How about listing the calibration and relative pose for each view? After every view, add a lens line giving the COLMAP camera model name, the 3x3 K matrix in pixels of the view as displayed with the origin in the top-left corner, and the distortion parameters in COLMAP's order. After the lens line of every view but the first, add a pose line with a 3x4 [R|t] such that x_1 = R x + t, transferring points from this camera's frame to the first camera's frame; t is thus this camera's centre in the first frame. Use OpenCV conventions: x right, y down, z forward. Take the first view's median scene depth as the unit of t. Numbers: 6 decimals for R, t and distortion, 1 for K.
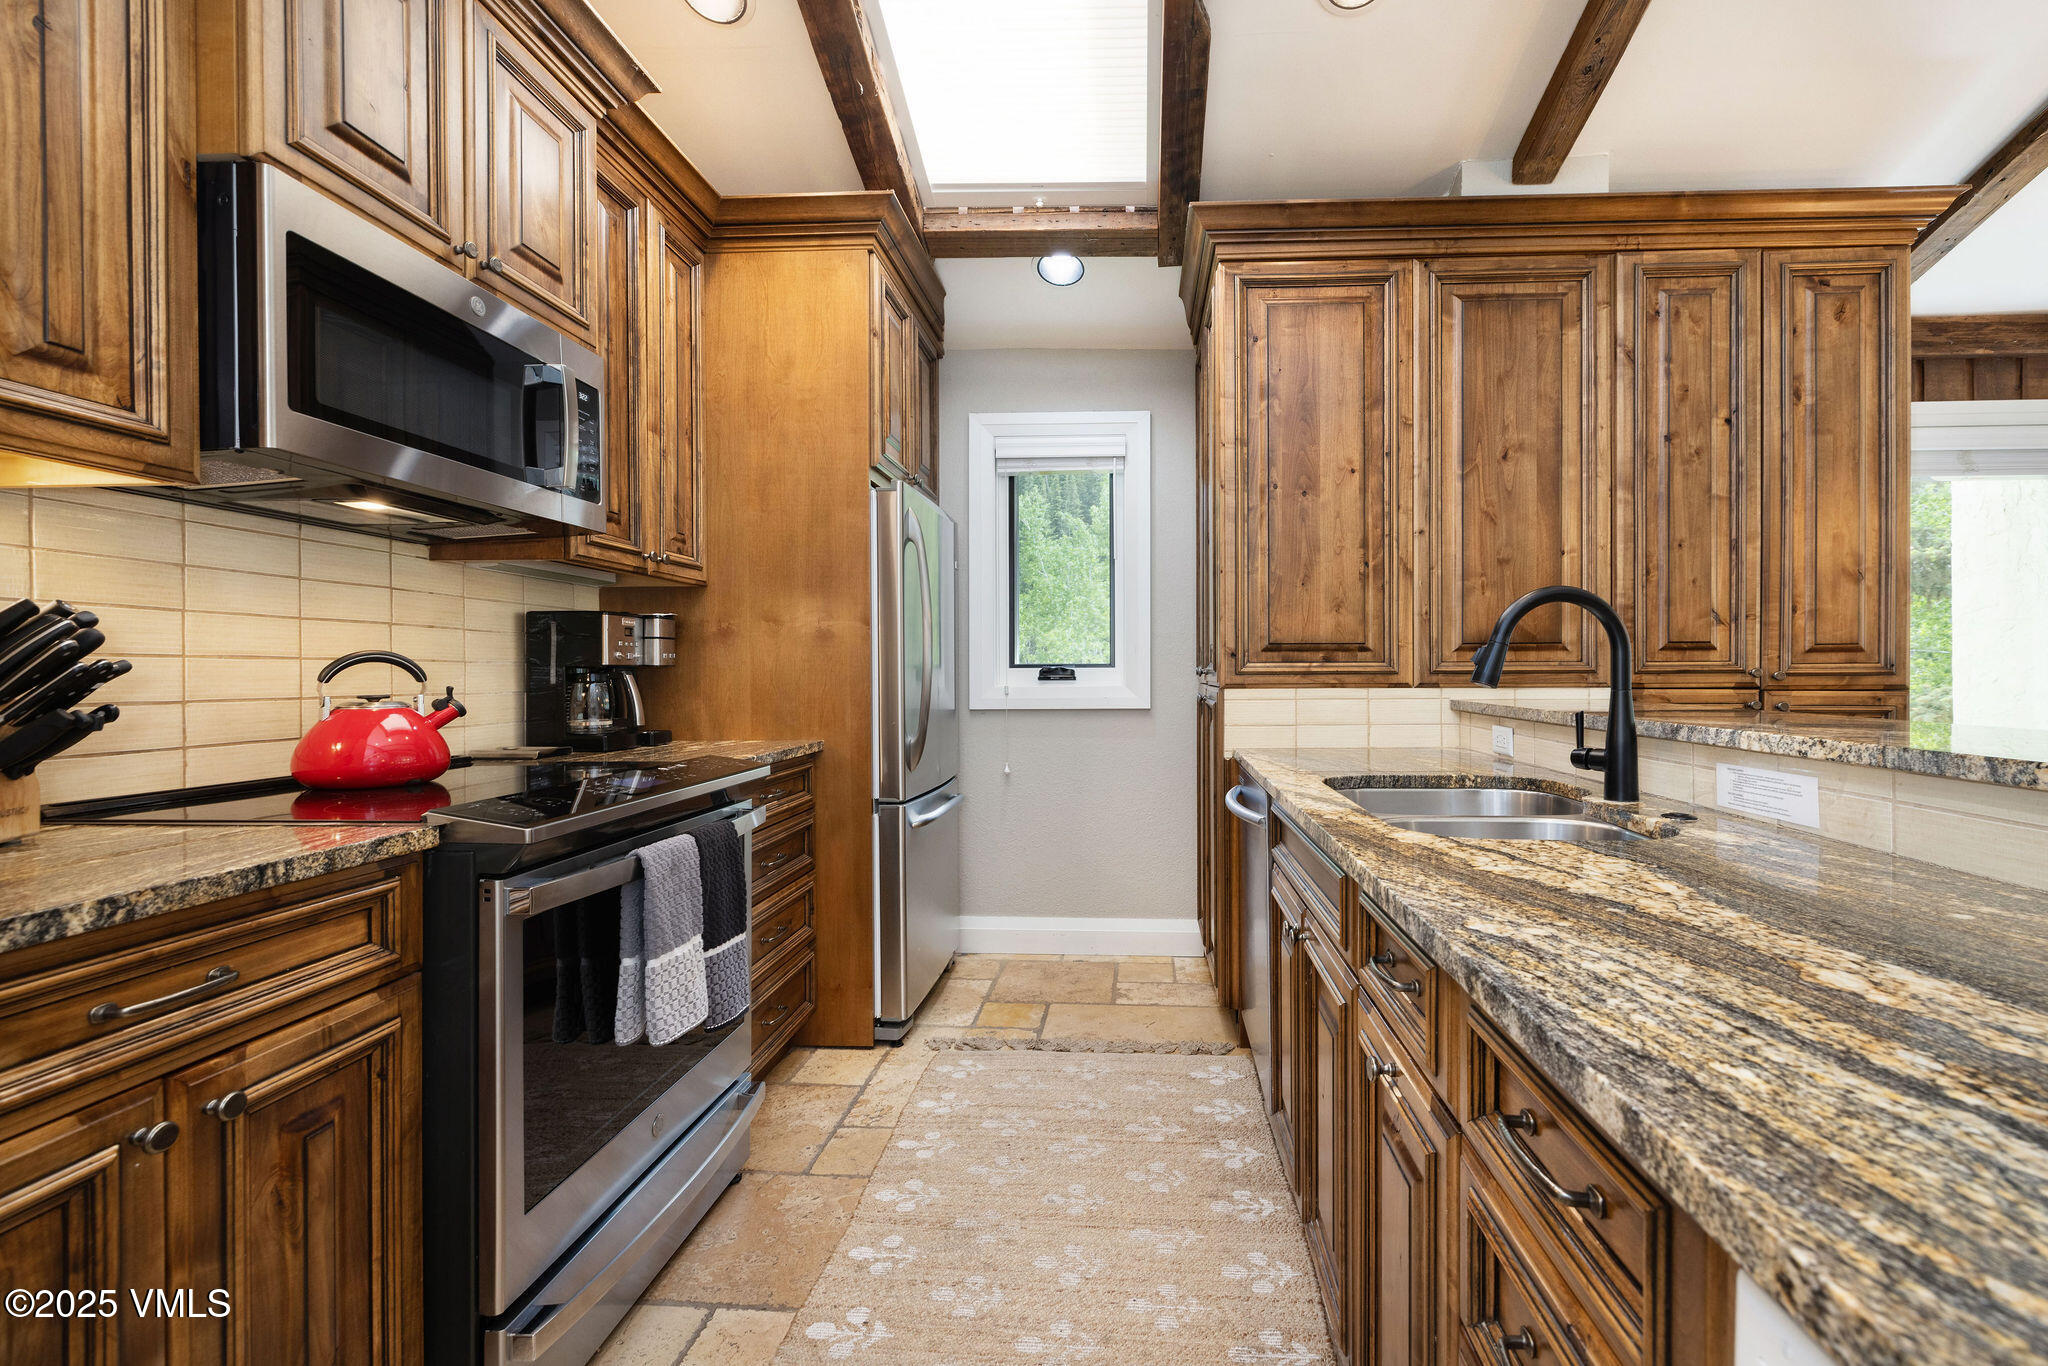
lens RADIAL K [[928.7, 0, 992.3], [0, 928.7, 661.1], [0, 0, 1]] dist [0.000919, 0.000492]
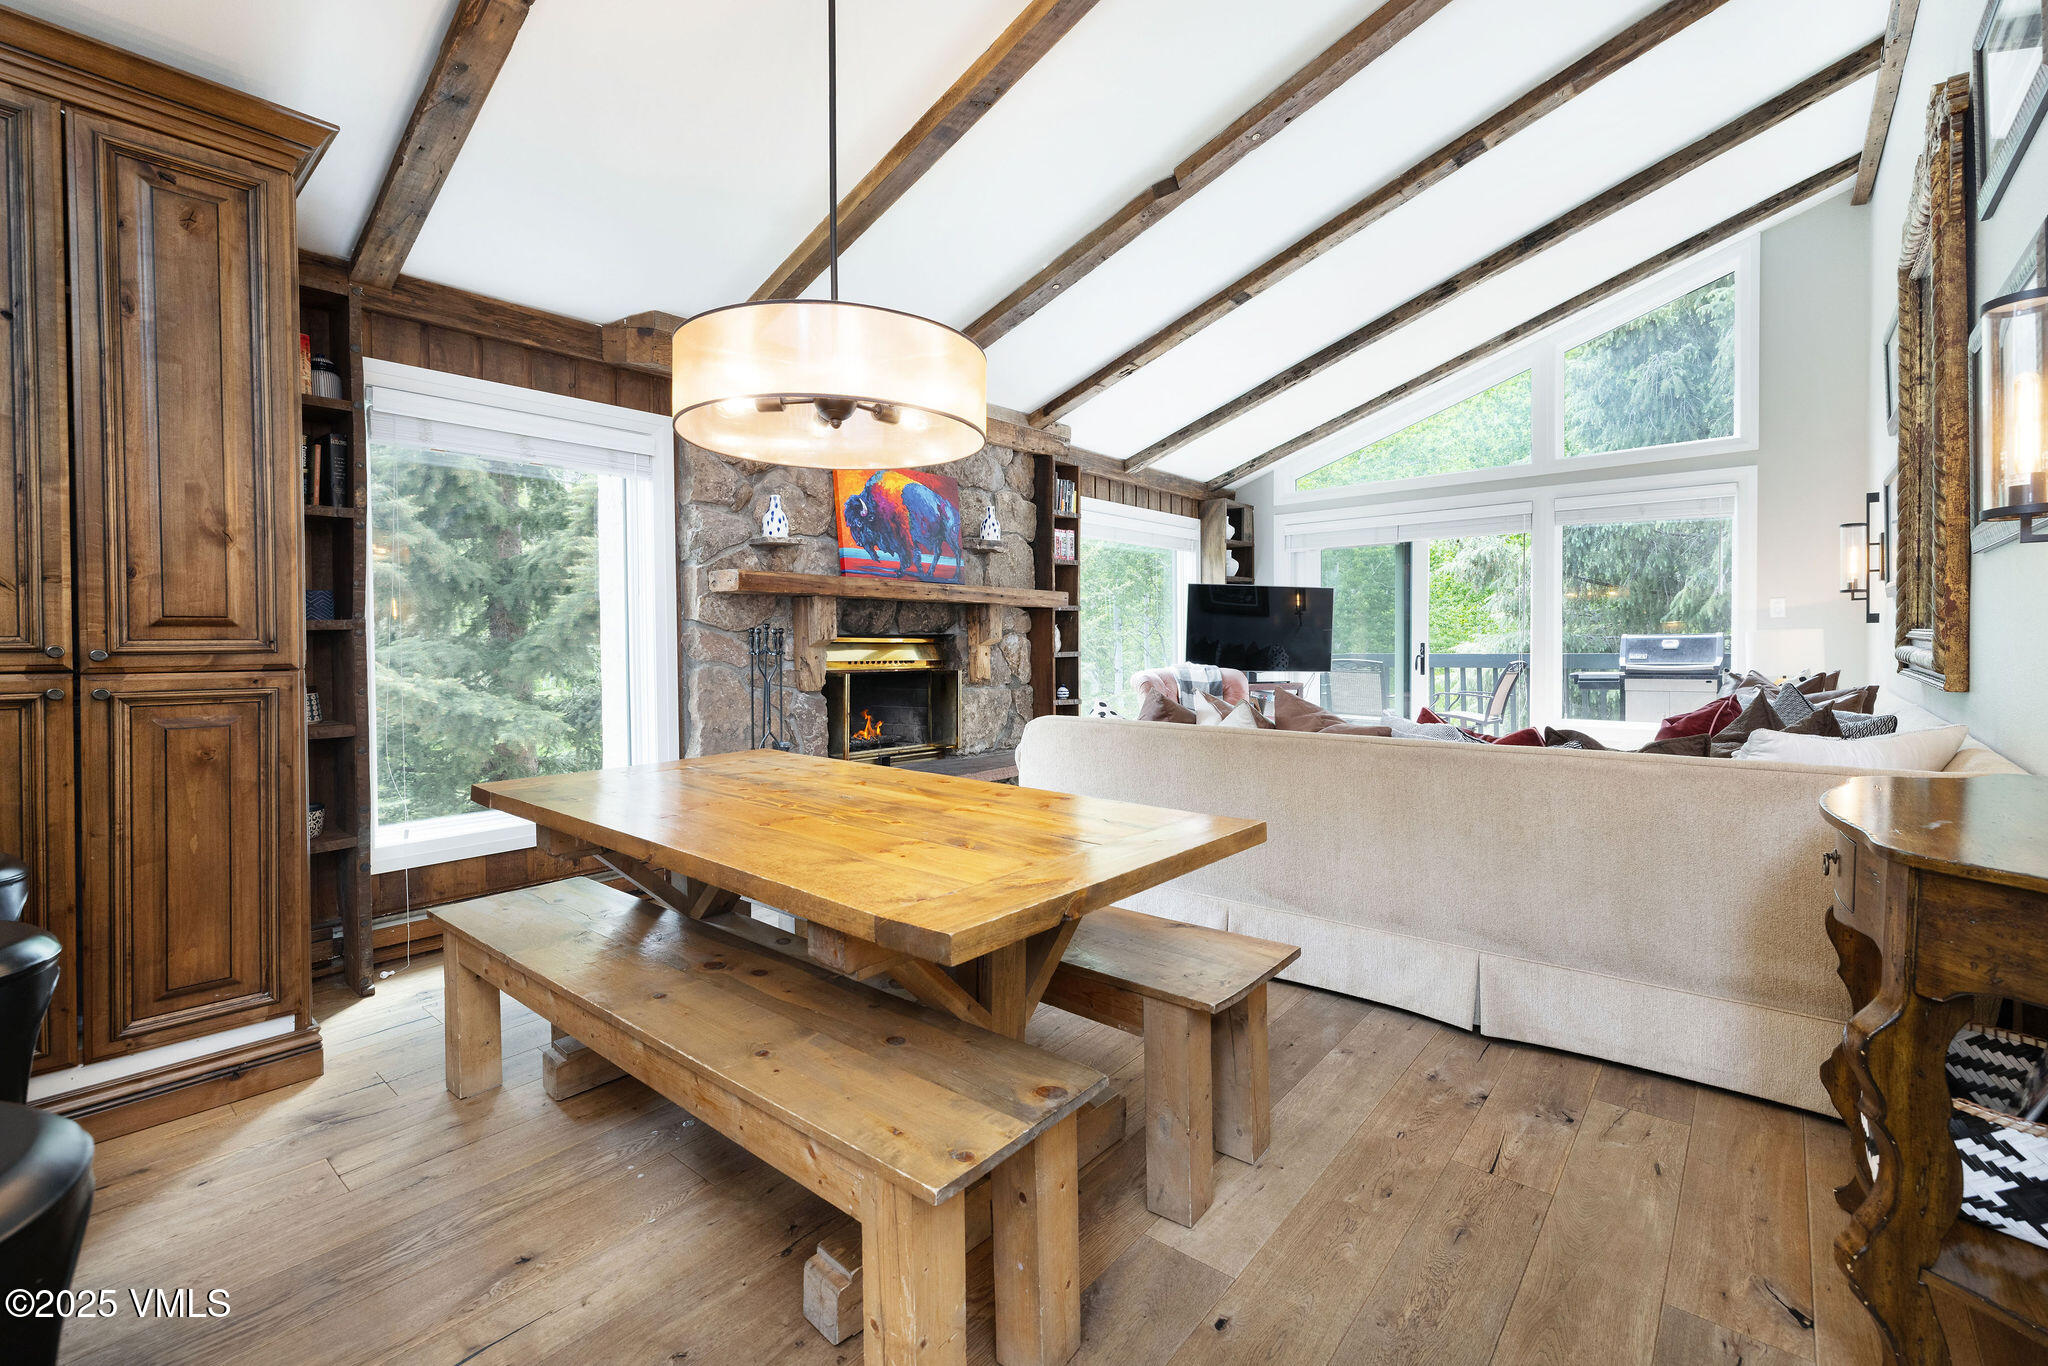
lens RADIAL K [[875.8, 0, 1015.5], [0, 875.8, 648.2], [0, 0, 1]] dist [0.001144, 0.000438]
pose [[0.615659, -0.003390, 0.788006, 0.730989], [0.007790, 0.999968, -0.001784, 0.016992], [-0.787974, 0.007237, 0.615665, -0.067871]]
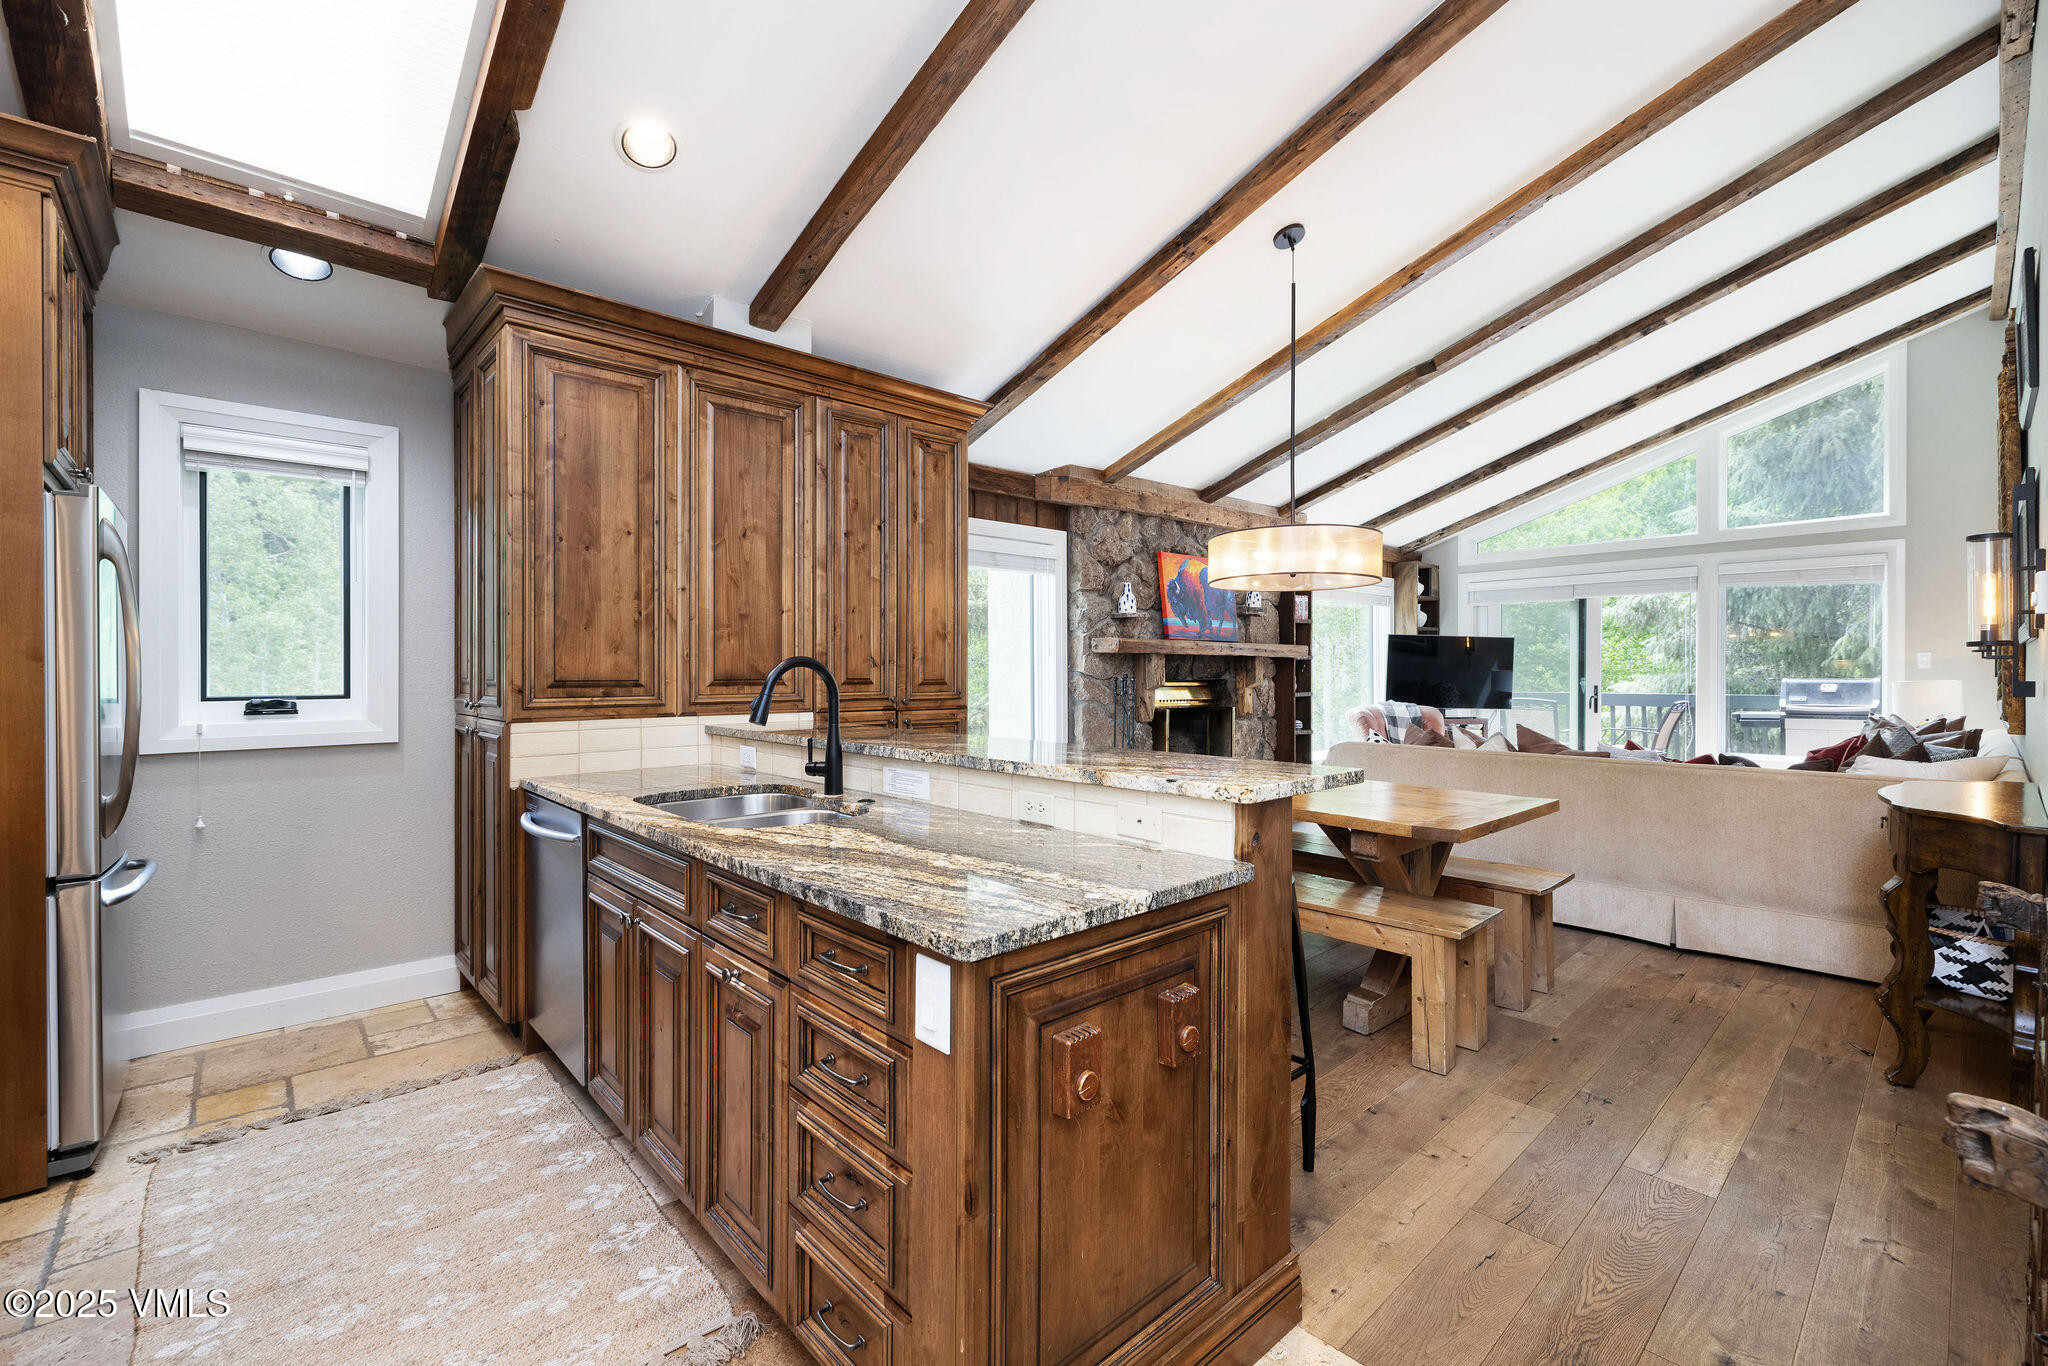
lens RADIAL K [[928.7, 0, 992.3], [0, 928.7, 661.1], [0, 0, 1]] dist [0.000919, 0.000492]
pose [[0.695077, 0.010567, 0.718858, -0.134851], [-0.000016, 0.999892, -0.014683, -0.026246], [-0.718935, 0.010194, 0.695002, -0.142909]]
